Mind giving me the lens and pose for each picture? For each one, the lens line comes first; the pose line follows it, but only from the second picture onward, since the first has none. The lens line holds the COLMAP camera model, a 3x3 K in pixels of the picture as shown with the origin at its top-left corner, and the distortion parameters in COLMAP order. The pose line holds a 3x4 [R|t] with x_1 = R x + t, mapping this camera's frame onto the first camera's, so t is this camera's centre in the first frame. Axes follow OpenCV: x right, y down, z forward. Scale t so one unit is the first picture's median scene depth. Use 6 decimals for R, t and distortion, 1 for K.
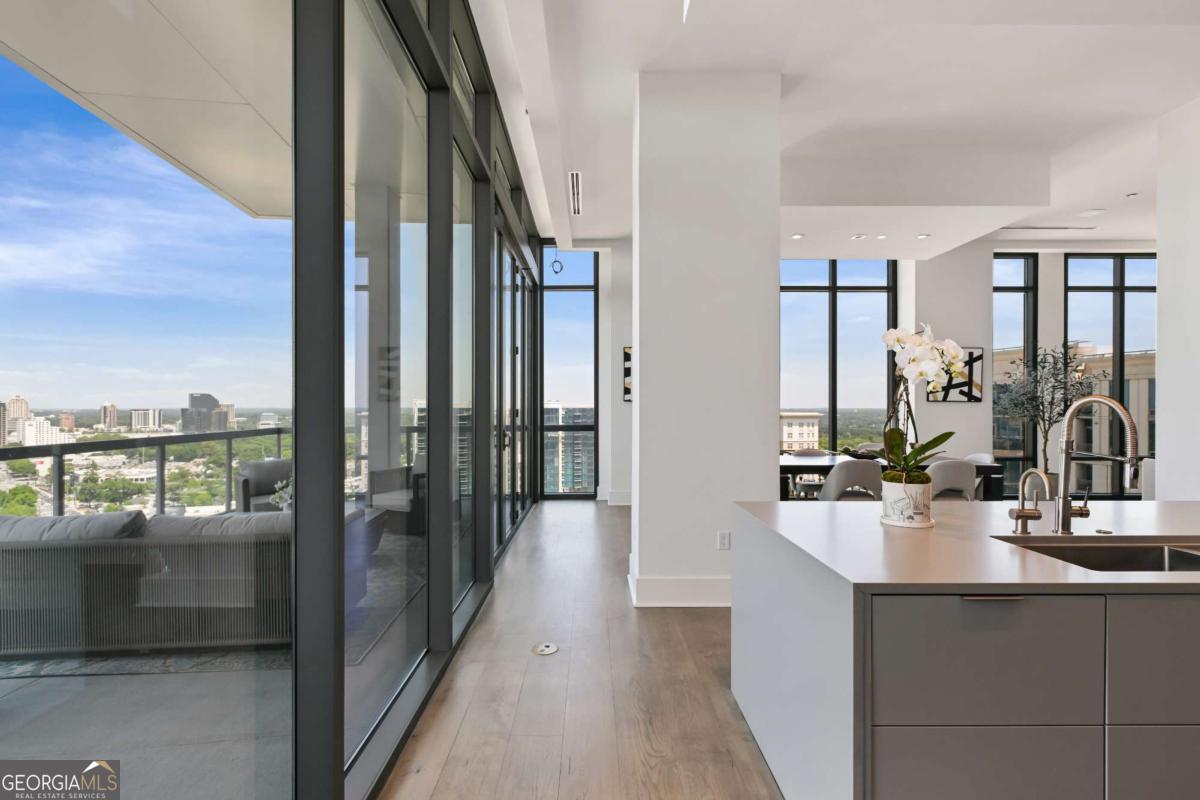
lens RADIAL K [[572.2, 0, 600.0], [0, 572.2, 400.0], [0, 0, 1]] dist [0.024725, -0.000103]
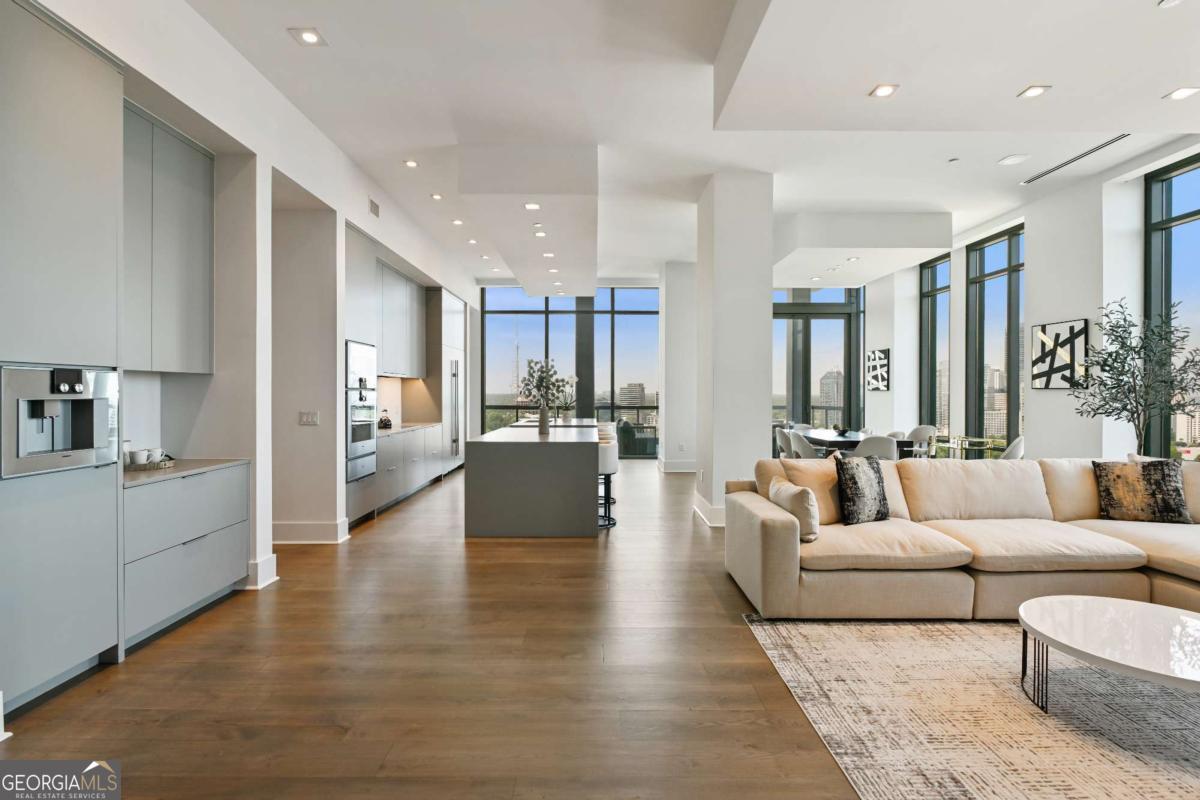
lens RADIAL K [[578.2, 0, 599.1], [0, 578.2, 396.3], [0, 0, 1]] dist [-0.004381, -0.000092]
pose [[-0.010225, 0.004469, -0.999938, 1.437533], [0.008662, 0.999953, 0.004380, 0.004075], [0.999910, -0.008617, -0.010263, 0.359199]]
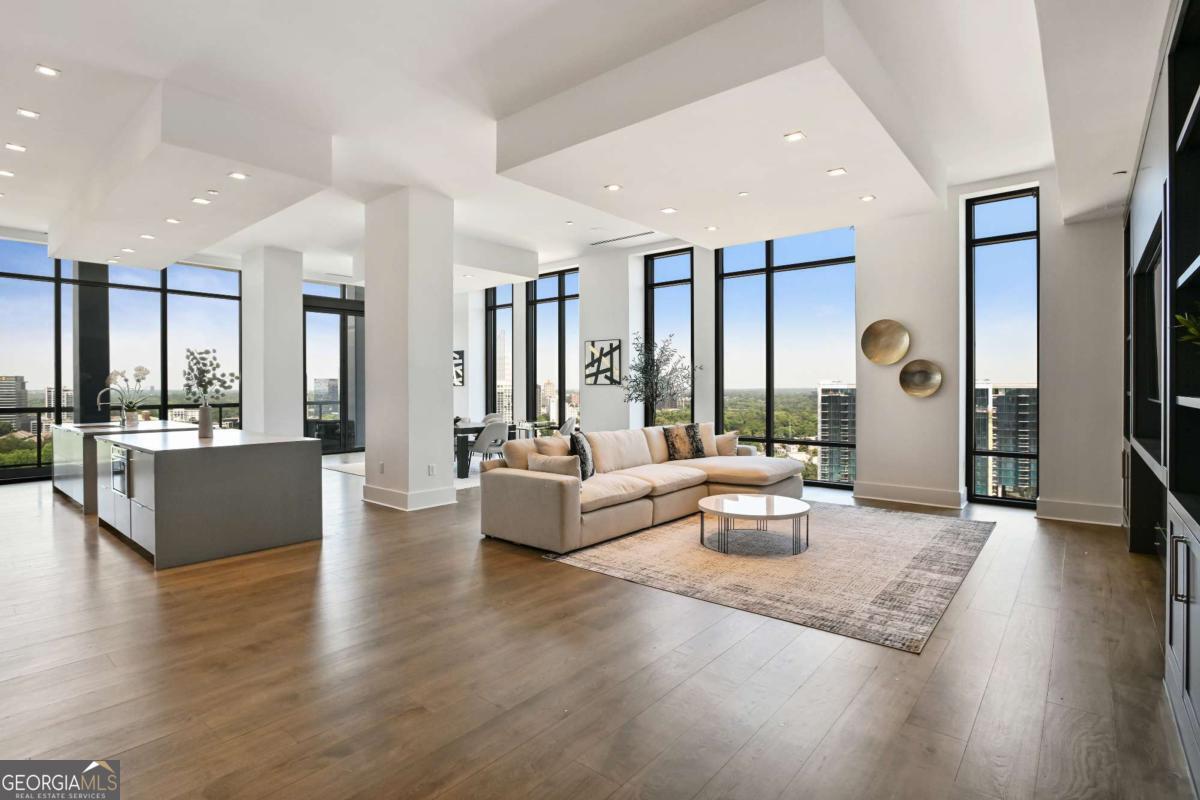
lens RADIAL K [[587.1, 0, 585.1], [0, 587.1, 393.0], [0, 0, 1]] dist [-0.032090, 0.000046]
pose [[0.746231, 0.002418, -0.665682, 1.418069], [0.011181, 0.999807, 0.016167, 0.000268], [0.665593, -0.019507, 0.746060, 0.044711]]
